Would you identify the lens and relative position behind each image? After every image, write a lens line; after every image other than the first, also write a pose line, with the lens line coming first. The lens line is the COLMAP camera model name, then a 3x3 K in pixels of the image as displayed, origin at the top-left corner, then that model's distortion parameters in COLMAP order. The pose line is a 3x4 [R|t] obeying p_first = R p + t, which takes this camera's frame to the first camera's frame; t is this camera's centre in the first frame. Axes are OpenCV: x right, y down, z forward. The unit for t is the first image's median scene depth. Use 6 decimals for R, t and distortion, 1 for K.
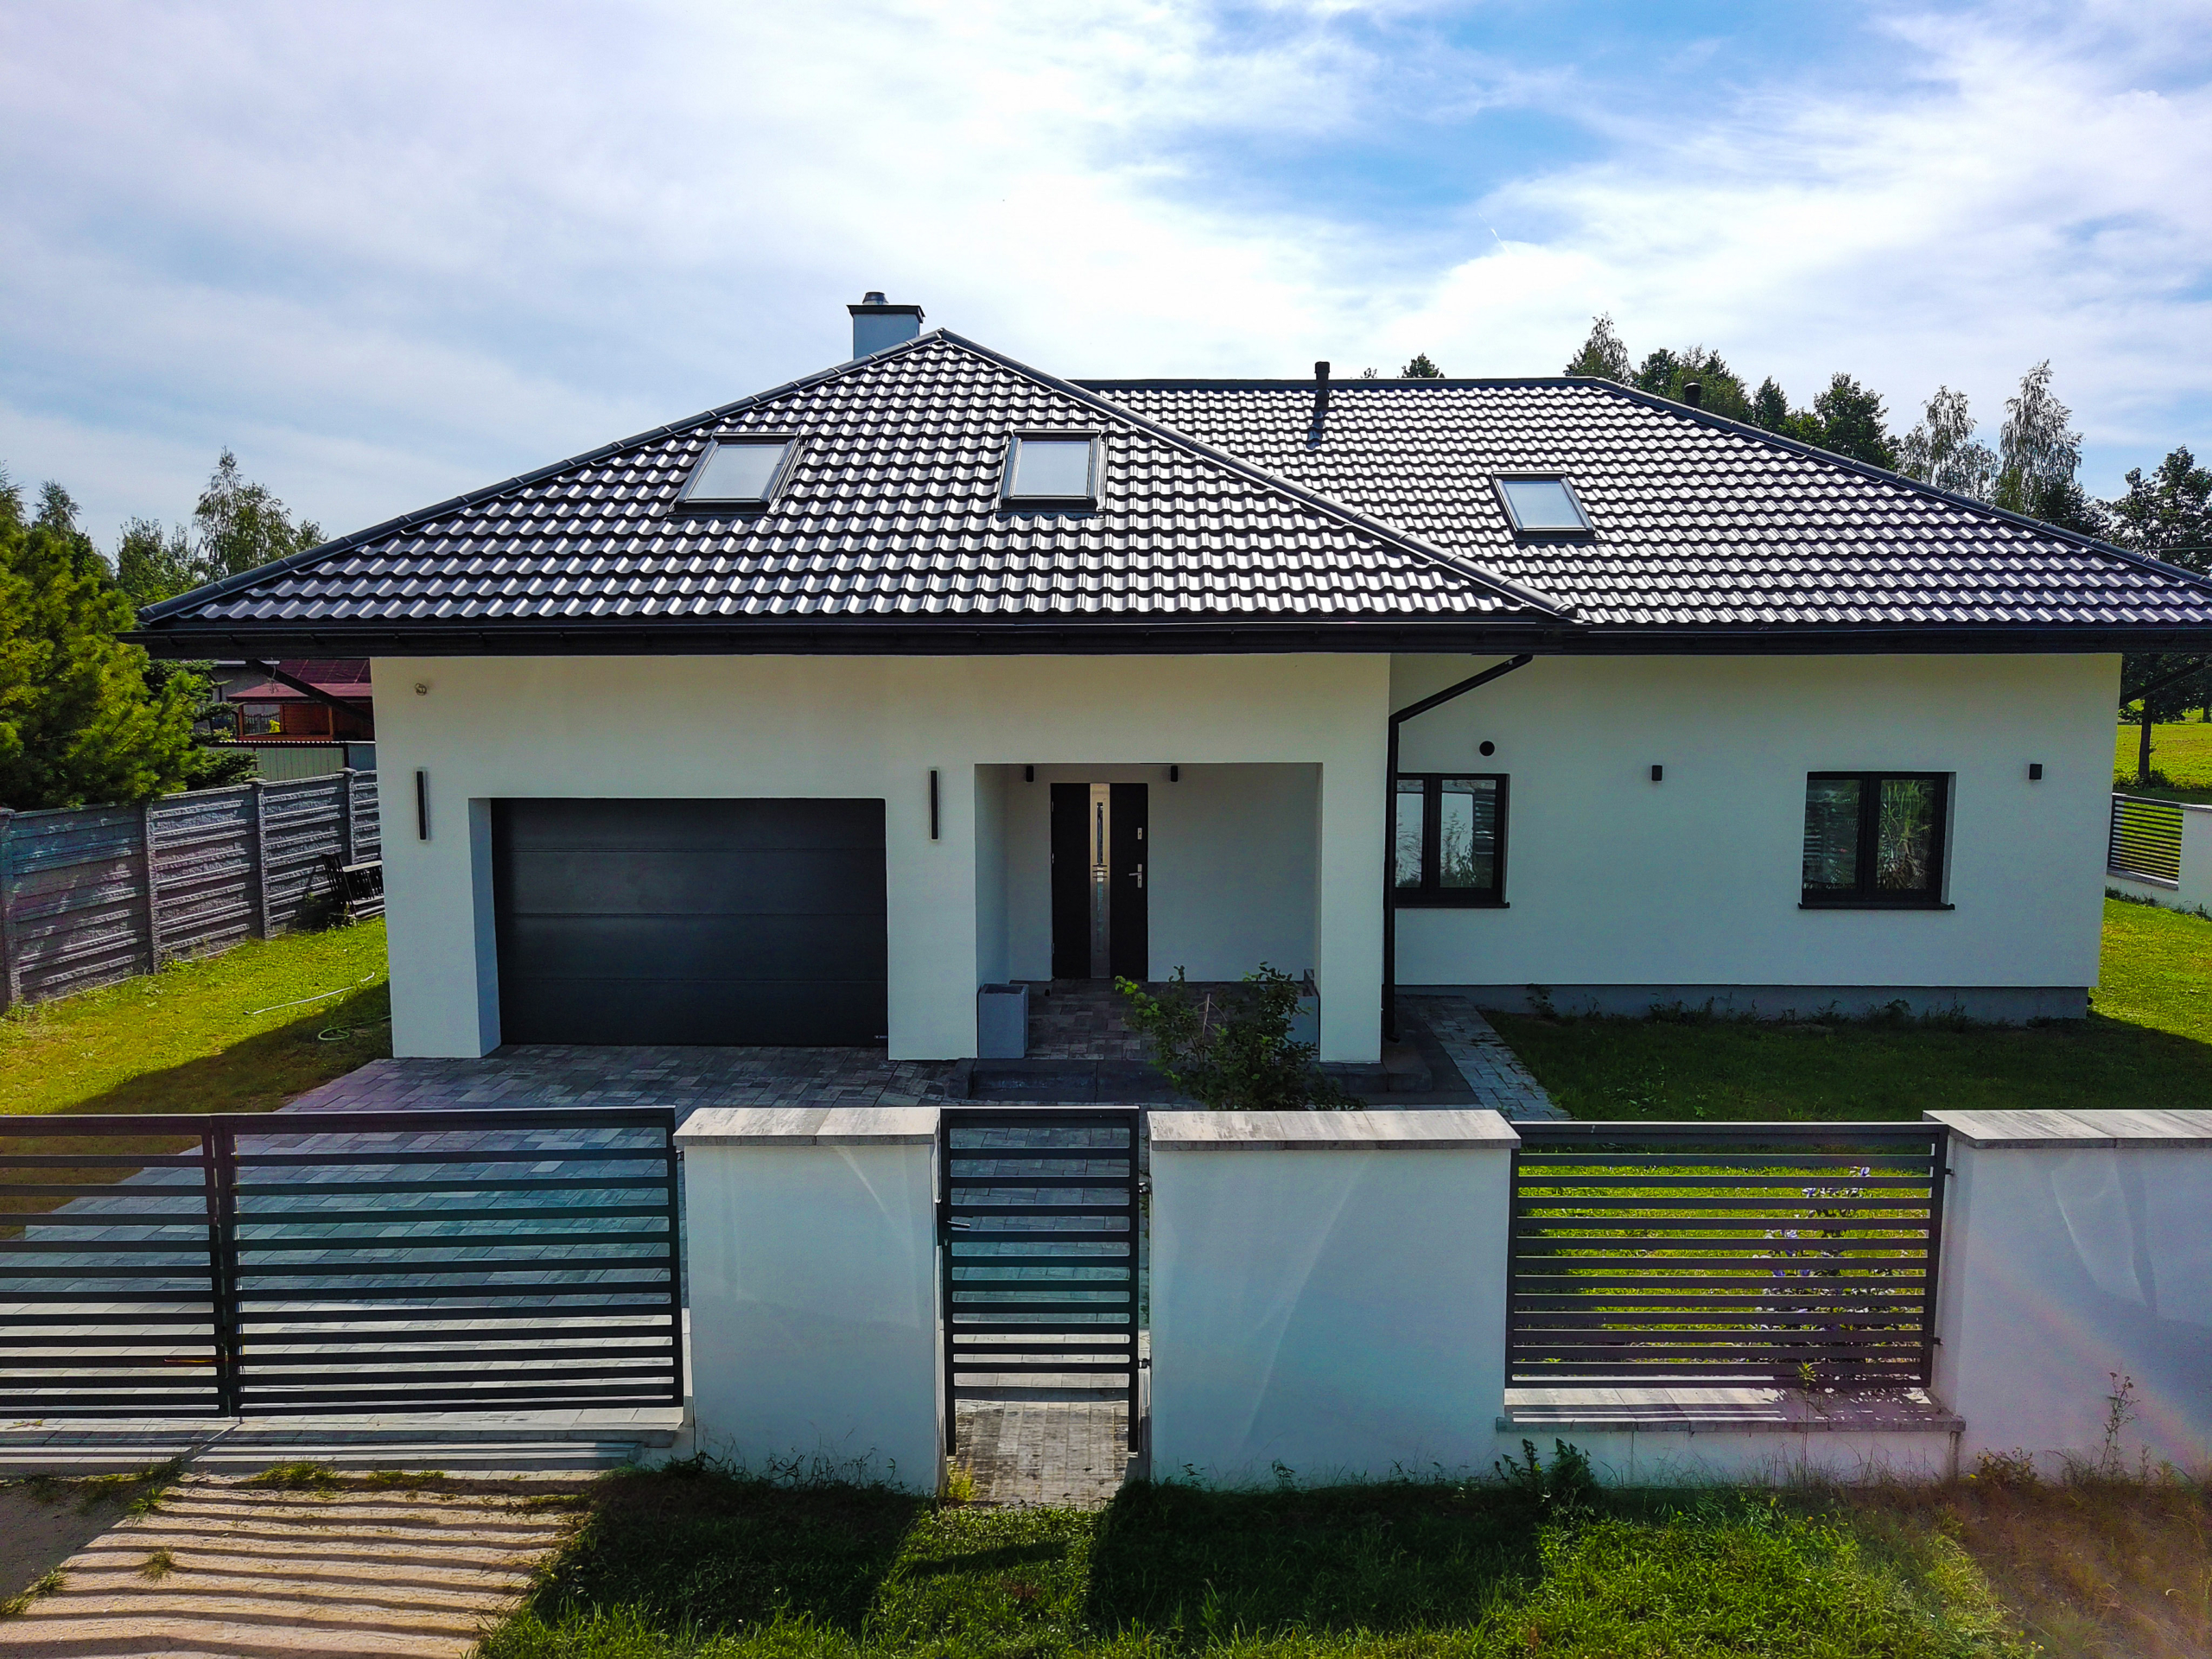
lens RADIAL K [[1496.5, 0, 1106.0], [0, 1496.5, 829.5], [0, 0, 1]] dist [0.001803, 0.000338]
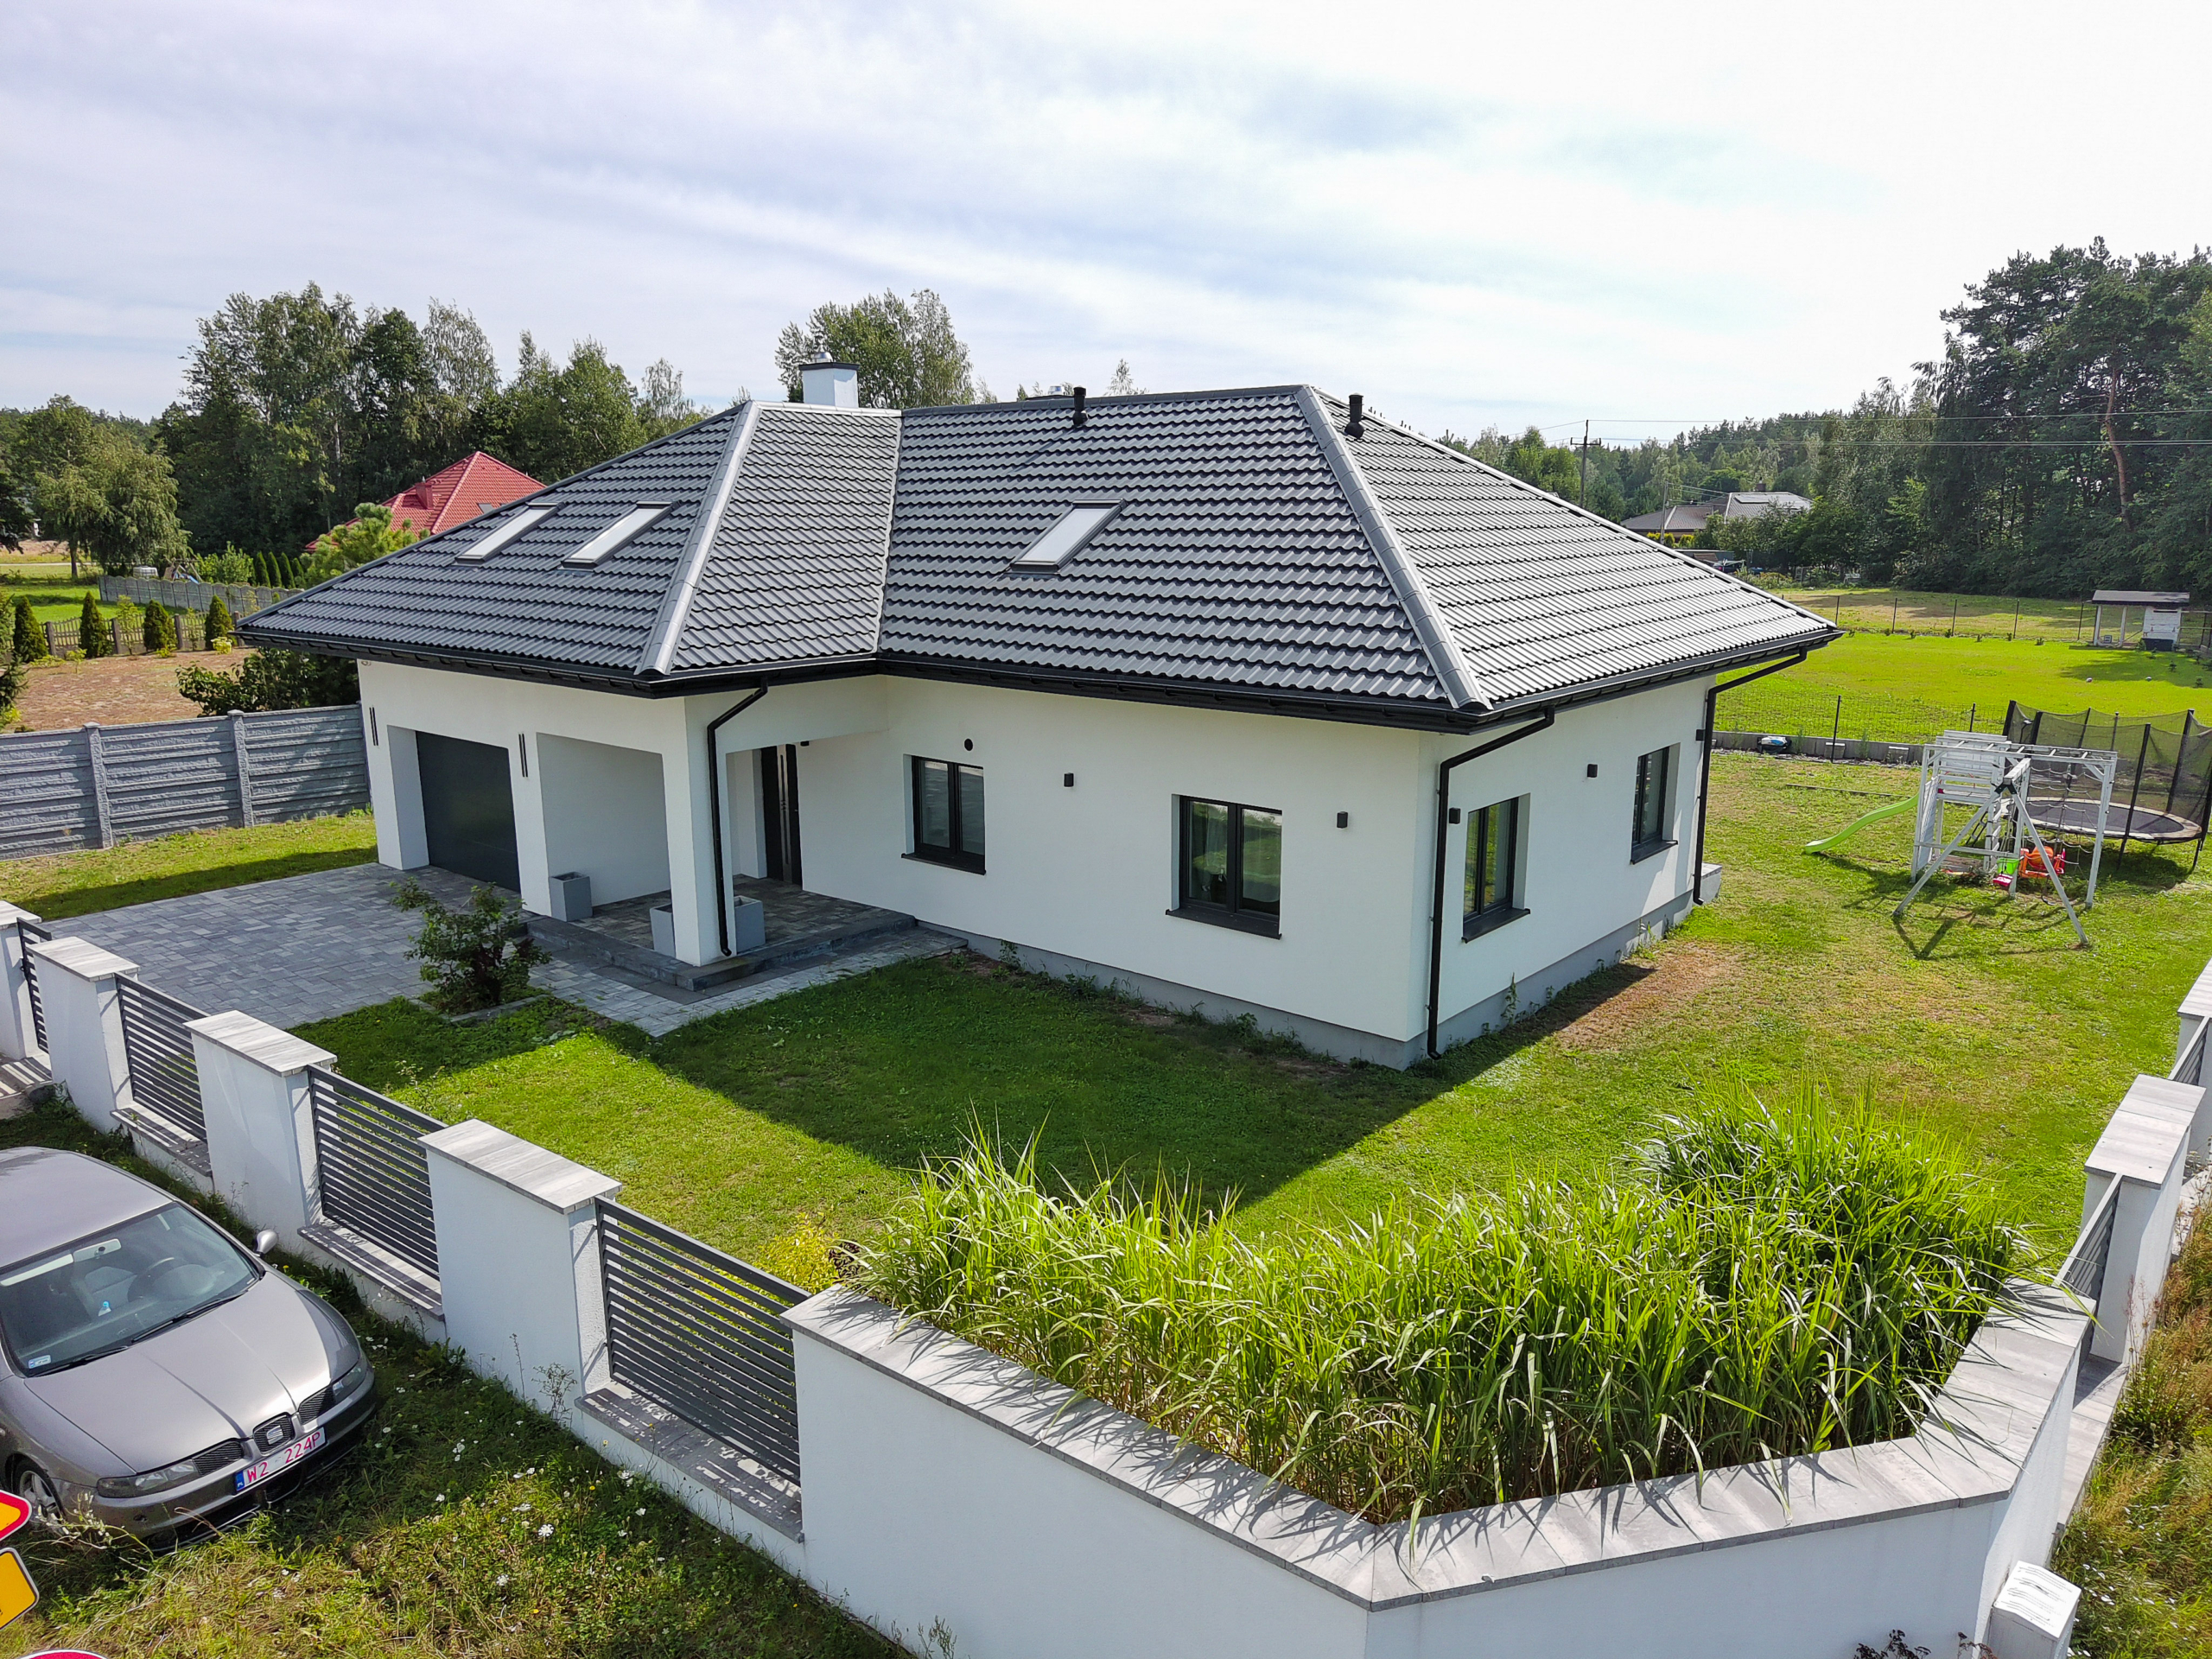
lens RADIAL K [[1496.5, 0, 1106.0], [0, 1496.5, 829.5], [0, 0, 1]] dist [0.001803, 0.000338]
pose [[0.766397, 0.132041, -0.628650, 1.120532], [-0.062838, 0.989363, 0.131198, -0.152630], [0.639286, -0.061047, 0.766542, 0.131021]]
